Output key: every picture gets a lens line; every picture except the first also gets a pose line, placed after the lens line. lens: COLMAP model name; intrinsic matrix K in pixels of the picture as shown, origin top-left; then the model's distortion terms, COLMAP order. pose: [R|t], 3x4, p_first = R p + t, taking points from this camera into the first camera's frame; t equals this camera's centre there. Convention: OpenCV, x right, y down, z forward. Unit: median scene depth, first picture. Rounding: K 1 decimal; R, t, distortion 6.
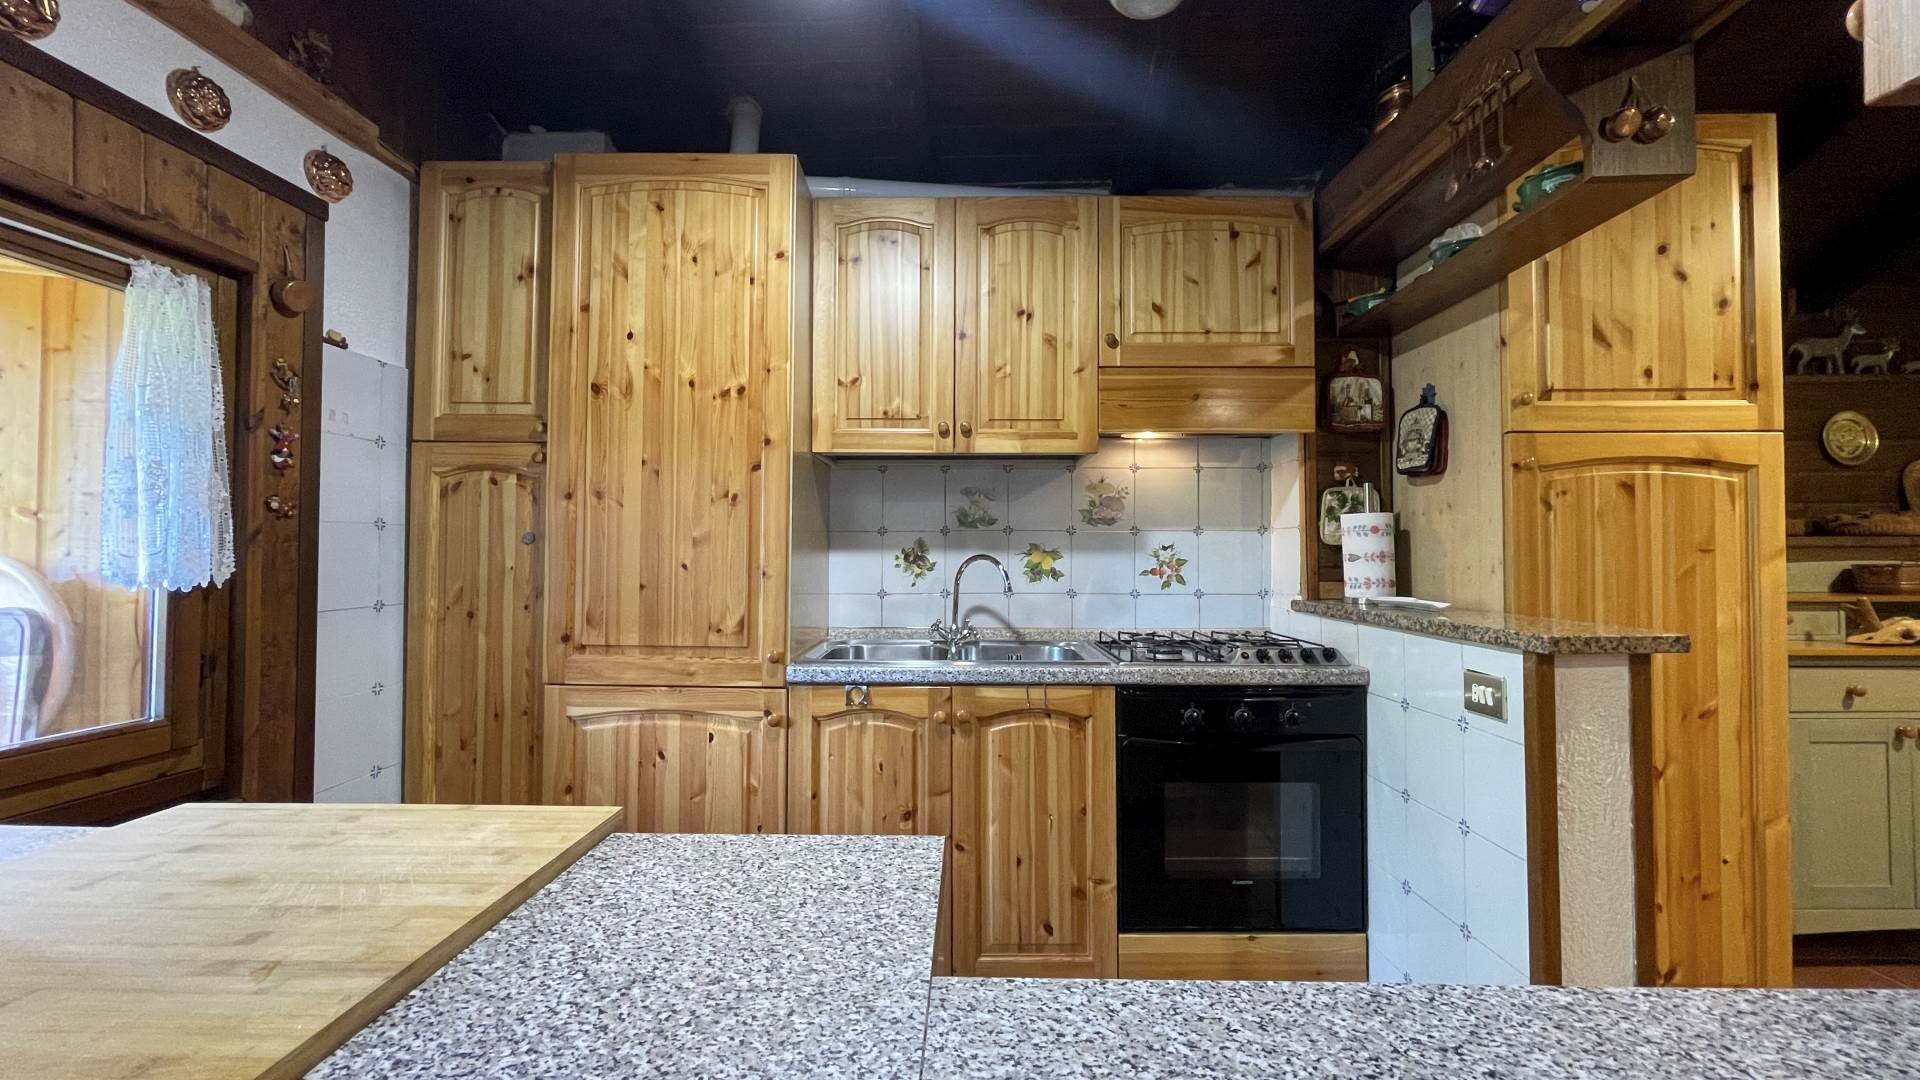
lens RADIAL K [[782.6, 0, 954.2], [0, 782.6, 535.0], [0, 0, 1]] dist [-0.005621, 0.001653]
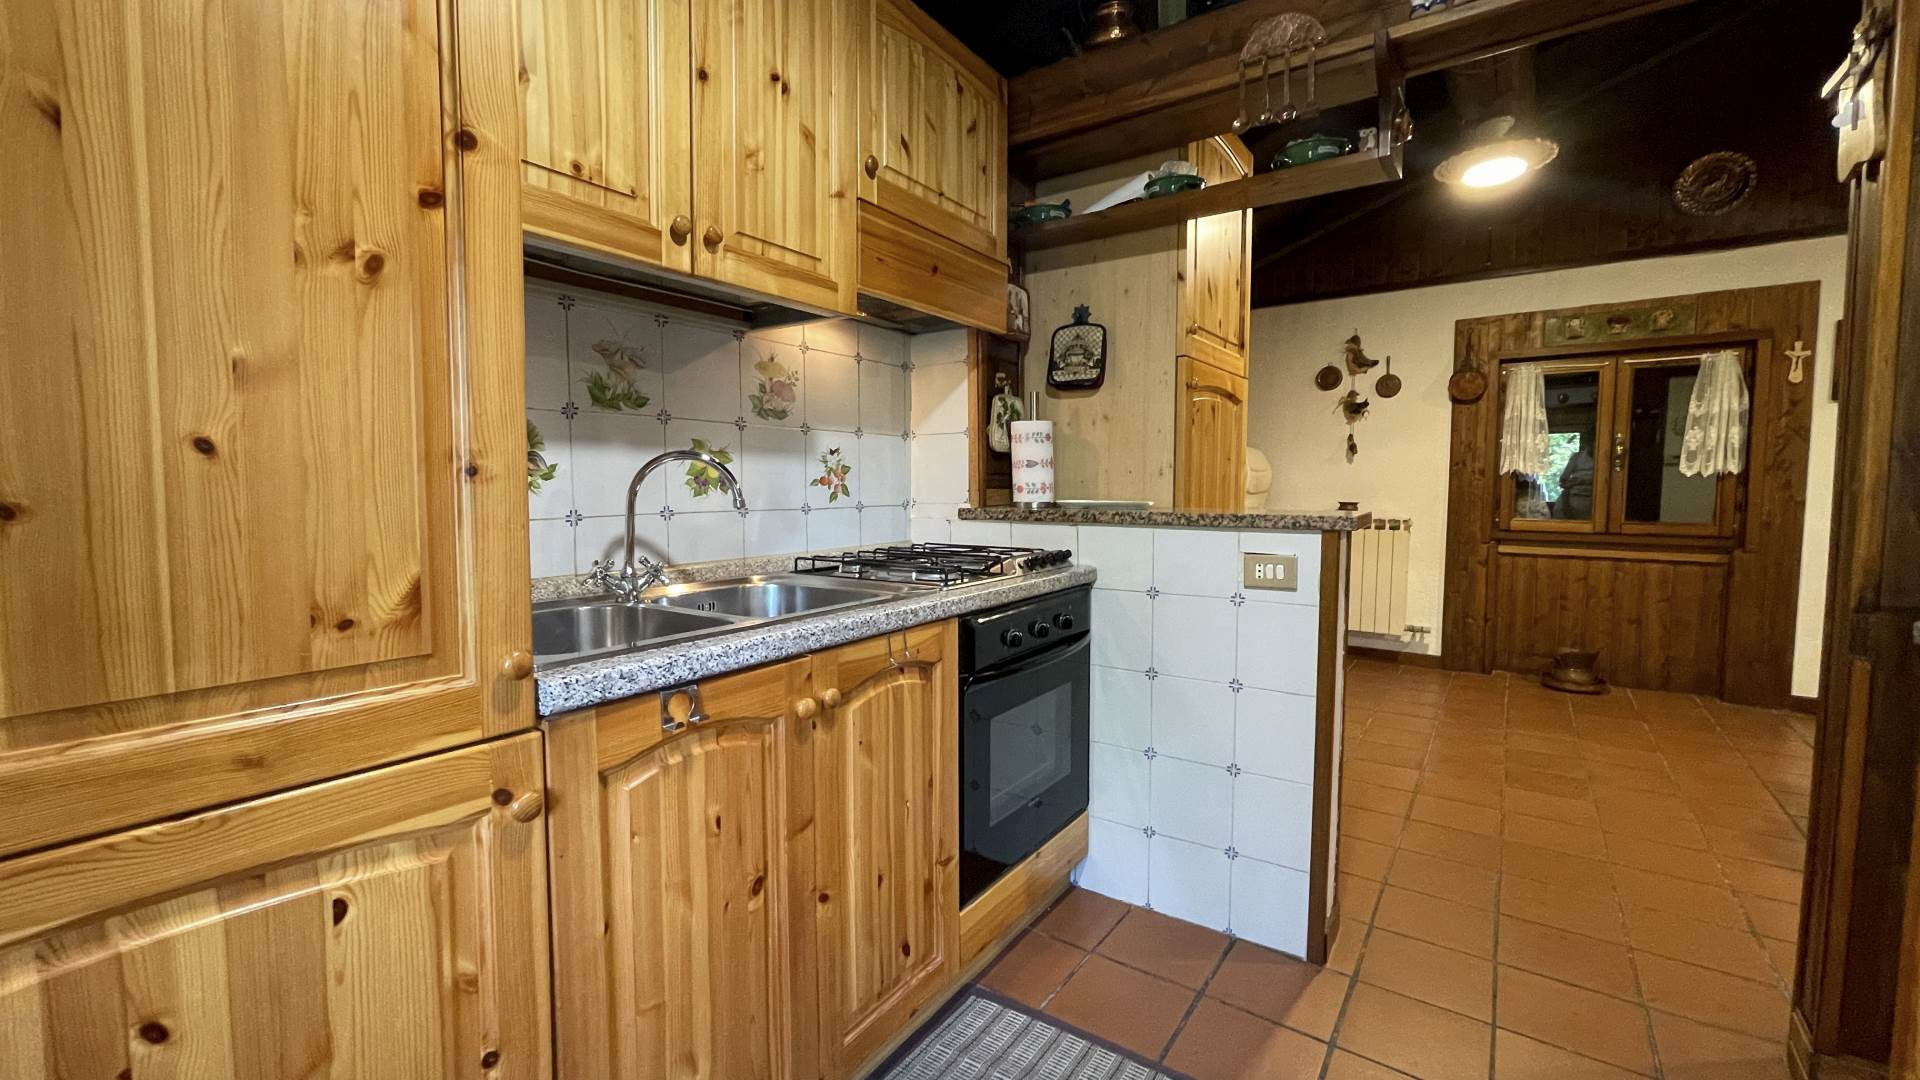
lens RADIAL K [[782.6, 0, 957.7], [0, 782.6, 536.7], [0, 0, 1]] dist [-0.005621, 0.001653]
pose [[0.554798, -0.058934, 0.829895, -0.414346], [-0.017725, 0.996424, 0.082609, 0.042645], [-0.831796, -0.060542, 0.551770, 0.523334]]
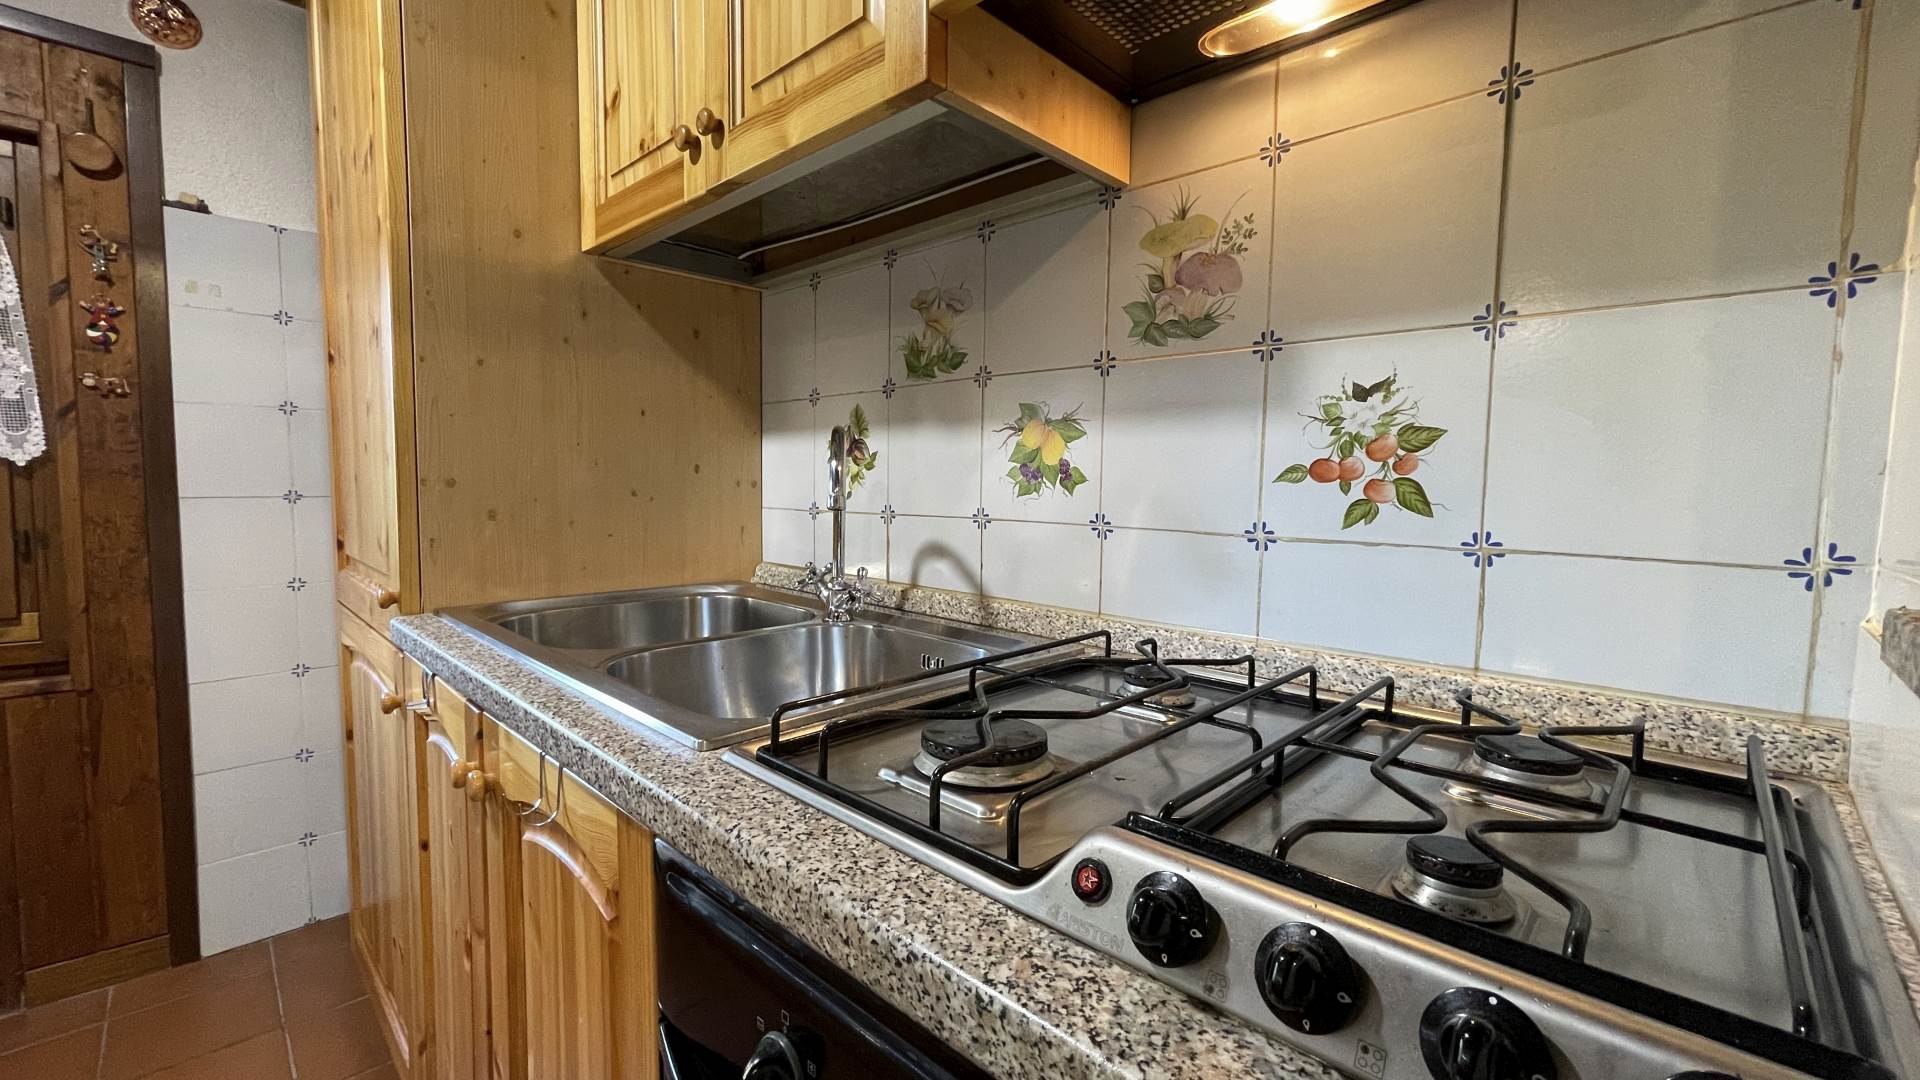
lens RADIAL K [[782.6, 0, 950.7], [0, 782.6, 540.6], [0, 0, 1]] dist [-0.005621, 0.001653]
pose [[0.721475, 0.060571, -0.689787, 0.443312], [0.002323, 0.995949, 0.089884, 0.056394], [0.692437, -0.066452, 0.718412, 0.805557]]
